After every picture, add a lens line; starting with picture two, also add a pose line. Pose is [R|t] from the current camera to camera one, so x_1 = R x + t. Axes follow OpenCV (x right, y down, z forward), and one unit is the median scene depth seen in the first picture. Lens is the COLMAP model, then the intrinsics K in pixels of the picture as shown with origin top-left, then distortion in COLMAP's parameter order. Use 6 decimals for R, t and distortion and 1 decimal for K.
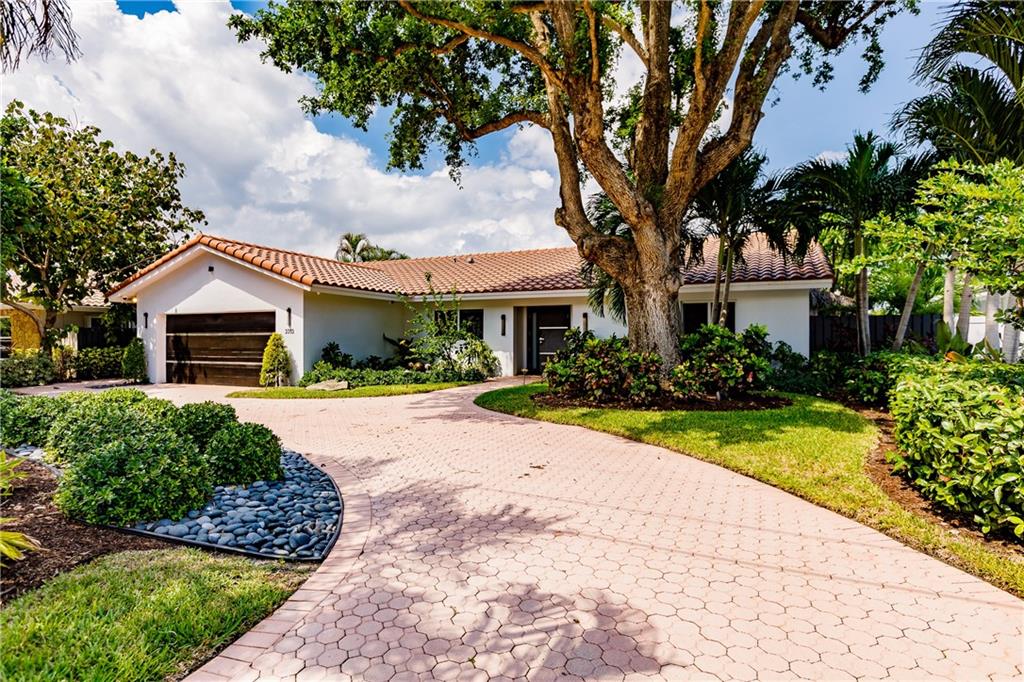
lens RADIAL K [[581.0, 0, 512.0], [0, 581.0, 341.0], [0, 0, 1]] dist [-0.000967, -0.000129]
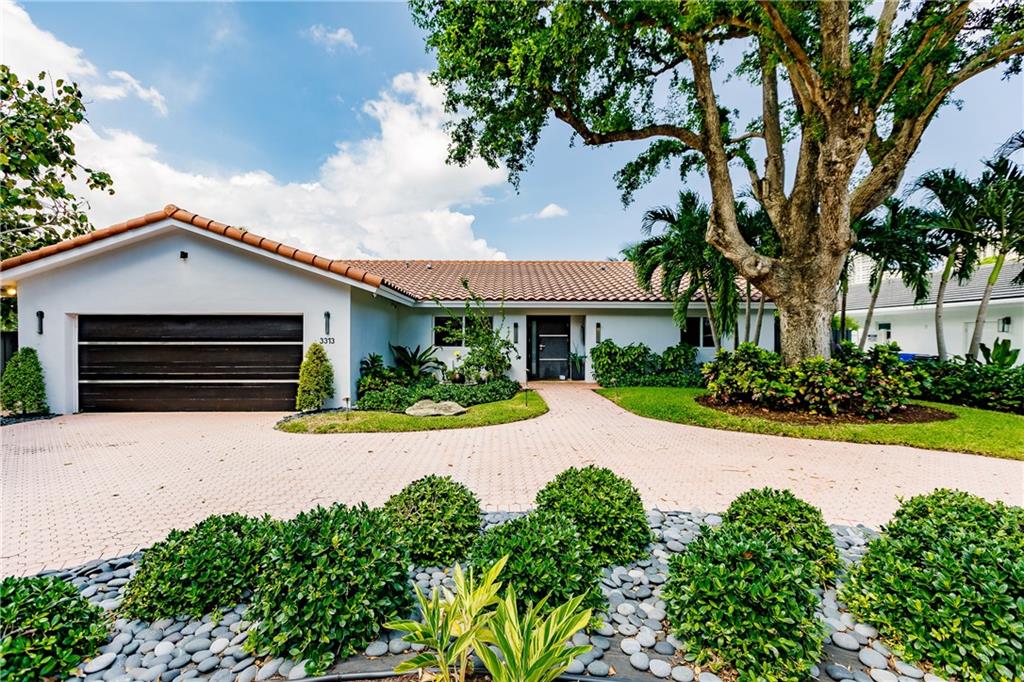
lens RADIAL K [[464.1, 0, 512.0], [0, 464.1, 341.0], [0, 0, 1]] dist [0.002990, 0.000605]
pose [[0.891452, -0.001521, 0.453113, -0.408274], [-0.001459, 0.999980, 0.006226, -0.019375], [-0.453113, -0.006212, 0.891431, 0.282512]]
